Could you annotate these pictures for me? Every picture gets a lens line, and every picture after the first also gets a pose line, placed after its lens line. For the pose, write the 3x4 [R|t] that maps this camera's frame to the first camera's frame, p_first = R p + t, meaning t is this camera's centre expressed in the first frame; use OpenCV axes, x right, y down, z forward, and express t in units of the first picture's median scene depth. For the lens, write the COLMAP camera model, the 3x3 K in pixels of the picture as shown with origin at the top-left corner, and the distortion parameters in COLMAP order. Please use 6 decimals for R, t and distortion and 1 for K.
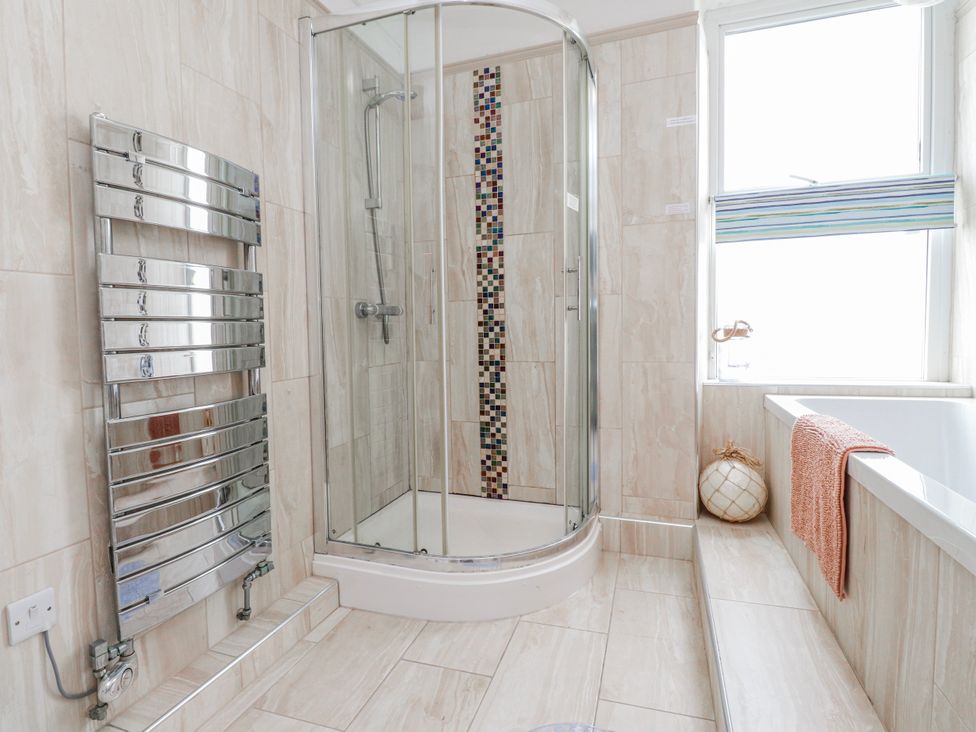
lens RADIAL K [[513.7, 0, 490.2], [0, 513.7, 361.5], [0, 0, 1]] dist [0.005386, -0.013606]
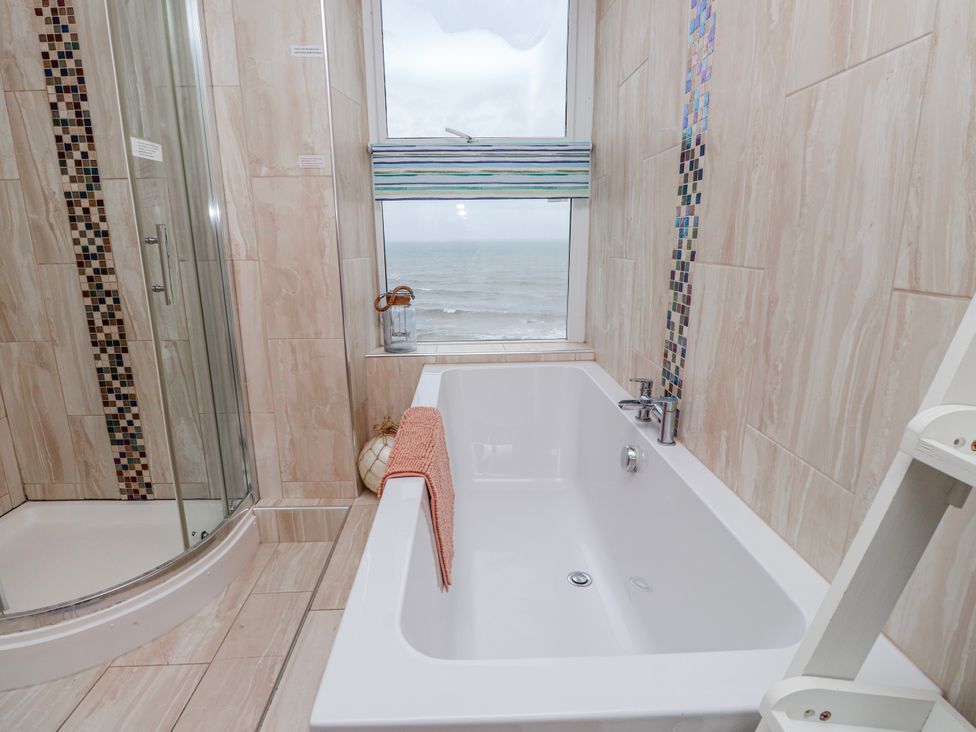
lens RADIAL K [[513.7, 0, 490.2], [0, 513.7, 361.5], [0, 0, 1]] dist [0.005386, -0.013606]
pose [[0.934676, -0.076368, 0.347201, 0.281506], [0.016559, 0.984946, 0.172065, -0.097591], [-0.355114, -0.155076, 0.921871, 0.045558]]
